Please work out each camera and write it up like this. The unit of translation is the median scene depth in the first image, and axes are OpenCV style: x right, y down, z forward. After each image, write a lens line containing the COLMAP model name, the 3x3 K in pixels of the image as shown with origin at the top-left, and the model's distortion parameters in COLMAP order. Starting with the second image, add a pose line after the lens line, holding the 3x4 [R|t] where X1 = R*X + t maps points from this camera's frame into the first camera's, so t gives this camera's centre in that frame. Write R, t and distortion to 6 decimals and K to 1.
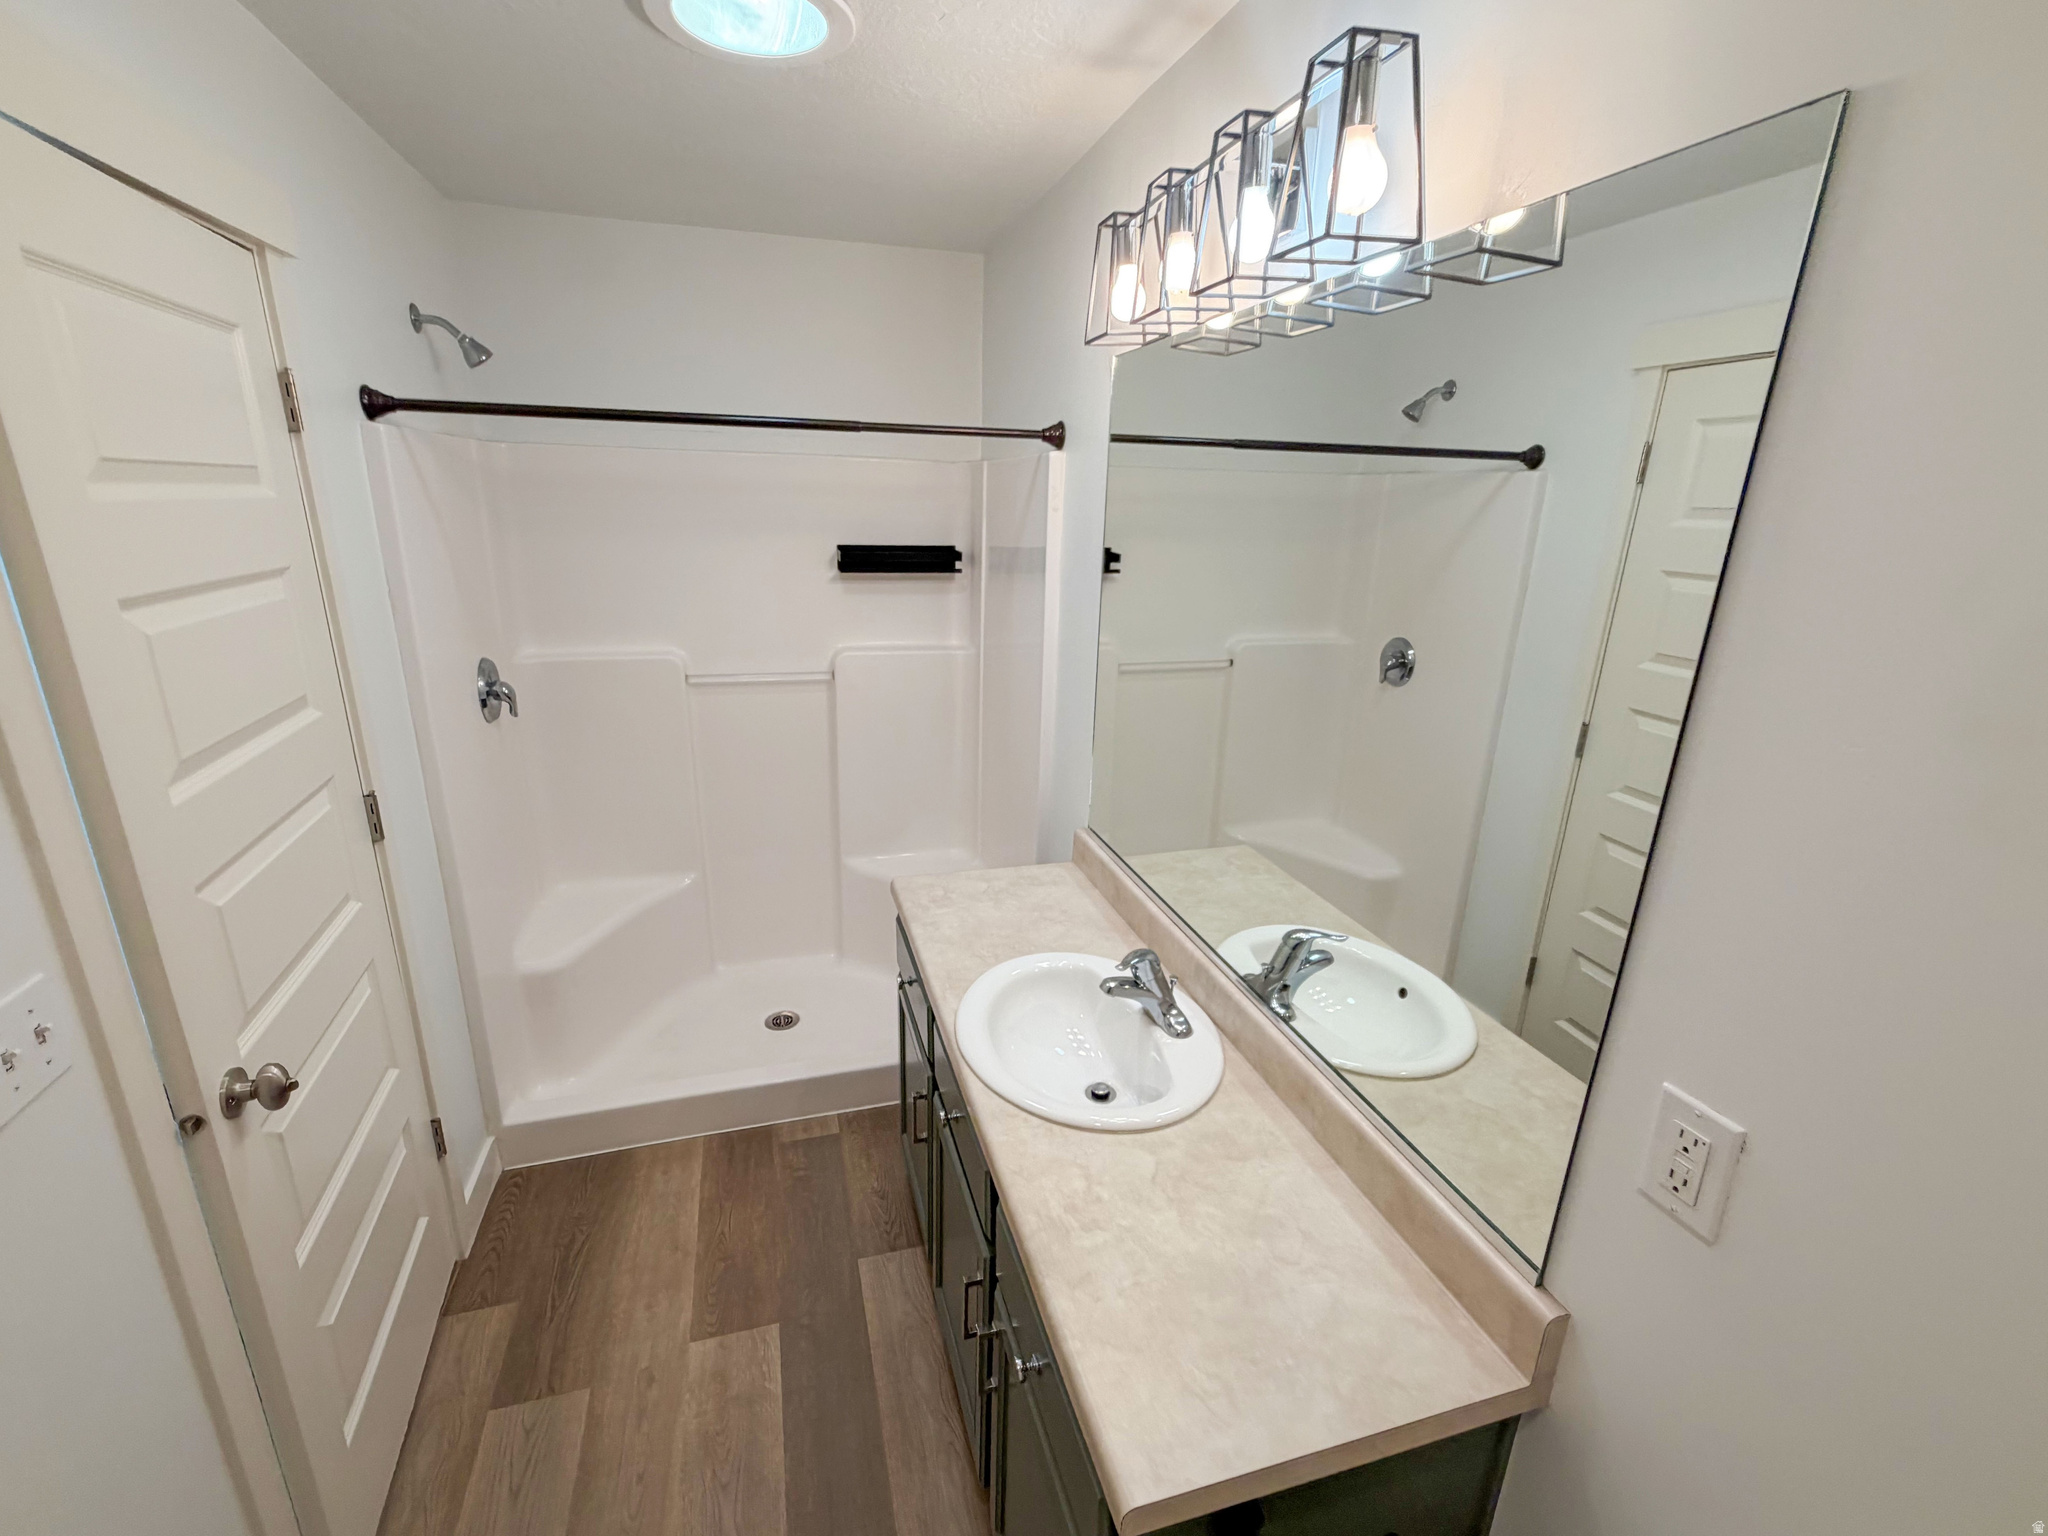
lens RADIAL K [[882.1, 0, 1009.2], [0, 882.1, 772.8], [0, 0, 1]] dist [-0.001668, 0.000024]
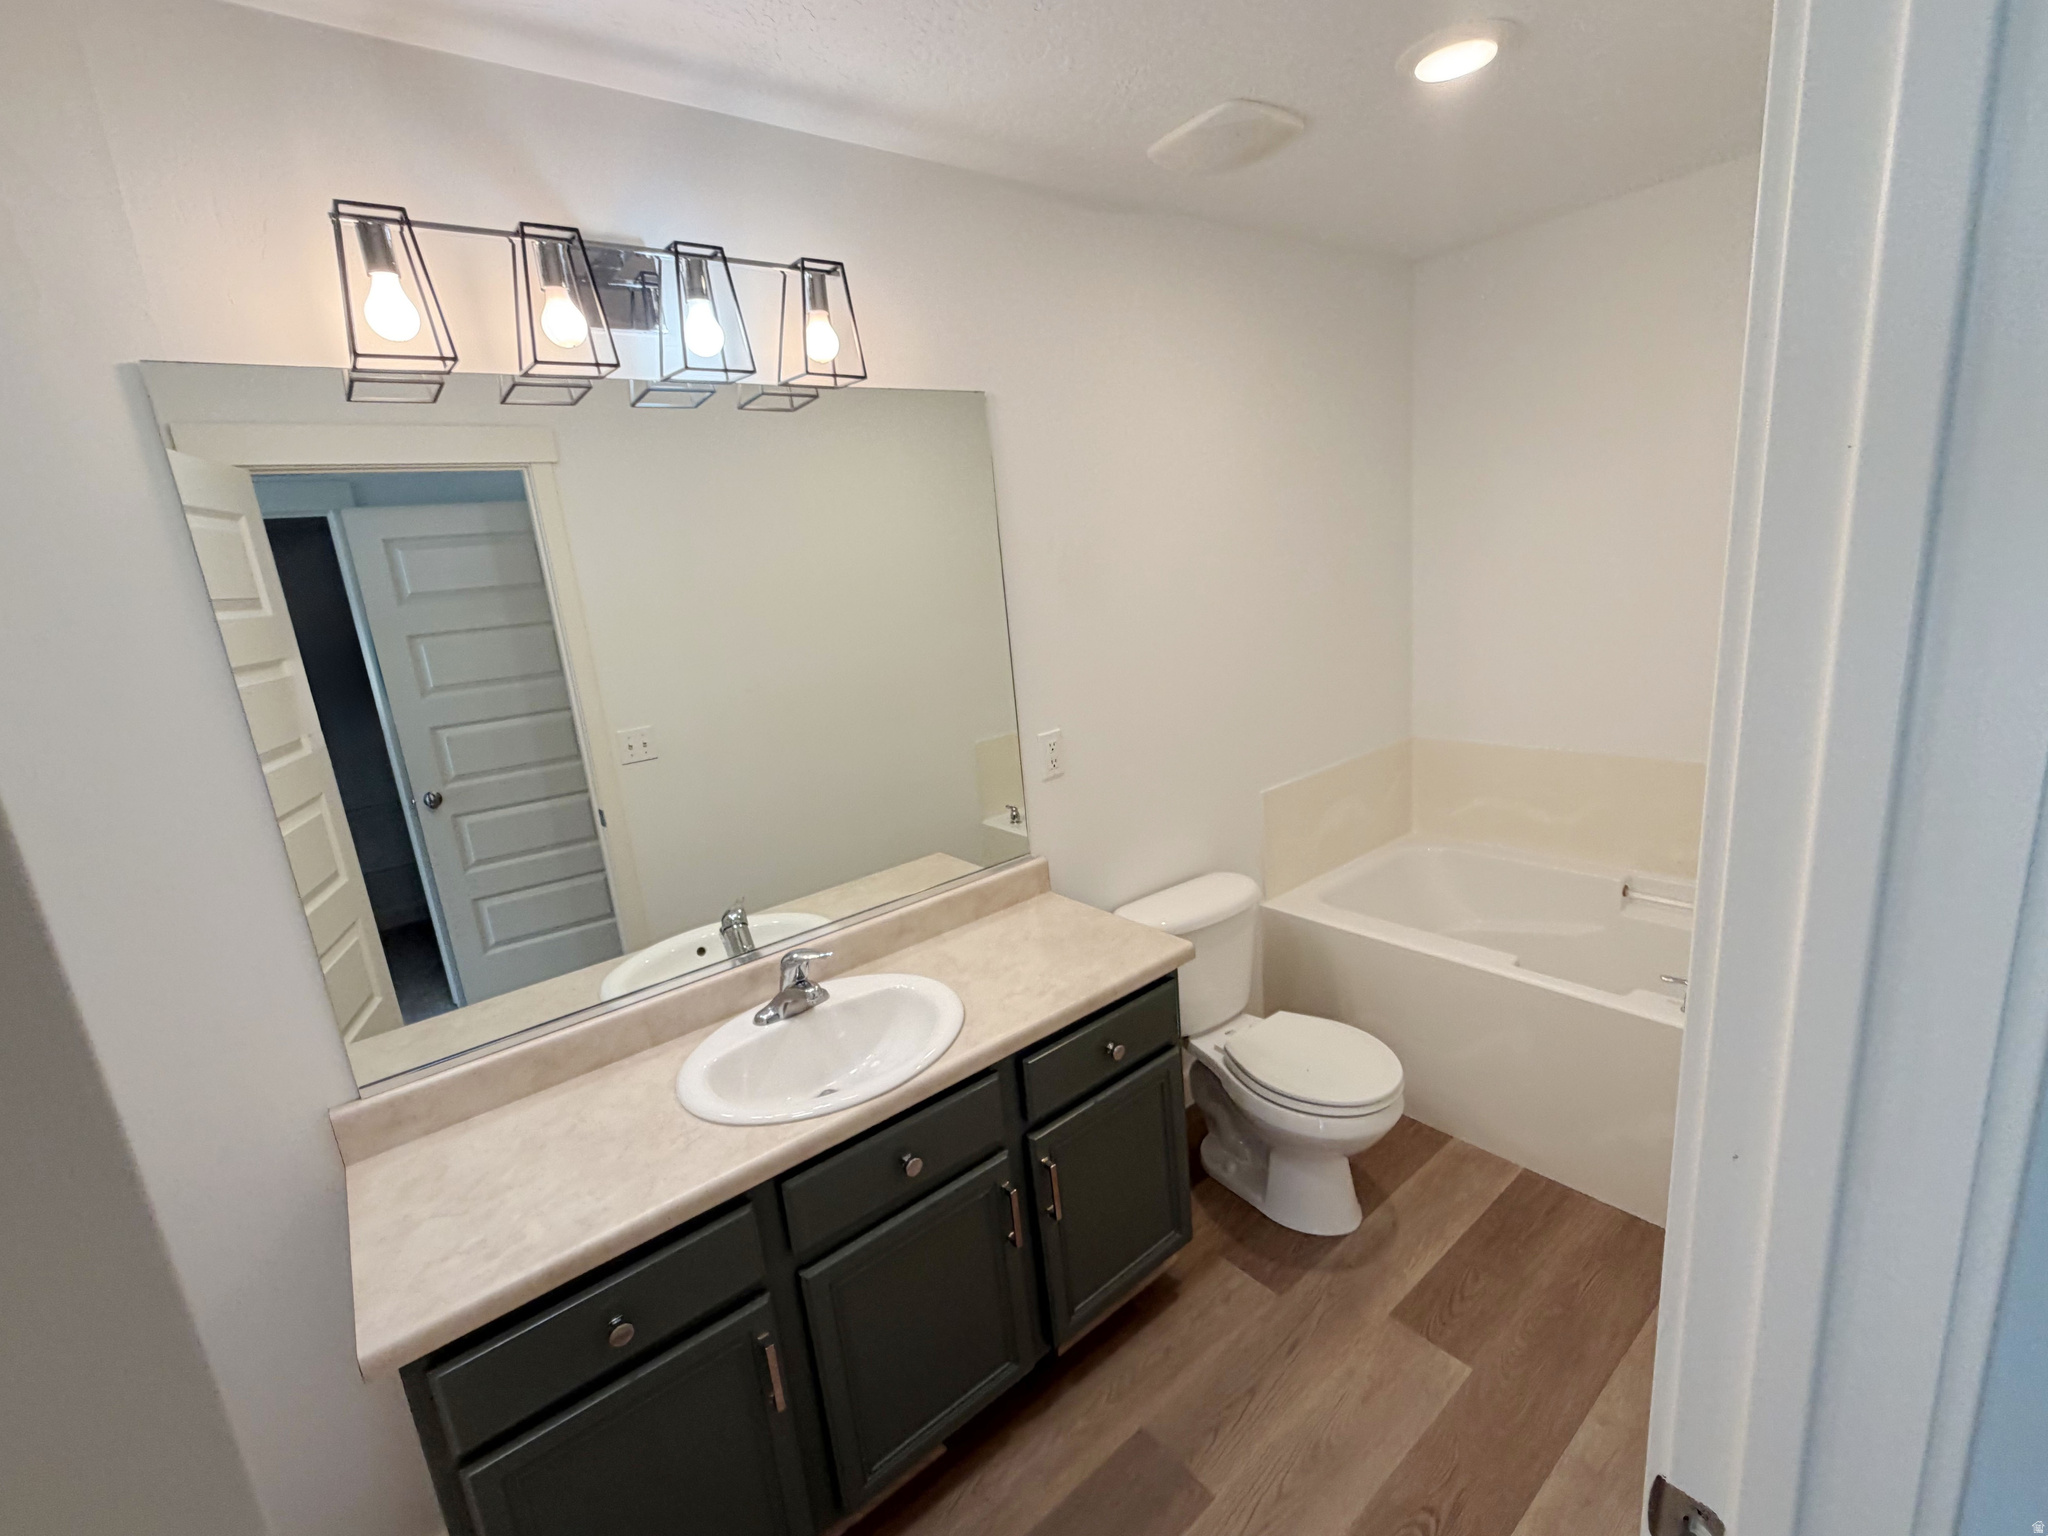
lens RADIAL K [[882.1, 0, 1009.2], [0, 882.1, 772.8], [0, 0, 1]] dist [-0.001668, 0.000024]
pose [[-0.384632, -0.212935, 0.898174, -1.384830], [0.348623, 0.867454, 0.354946, -0.445659], [-0.854705, 0.449648, -0.259416, 1.527304]]
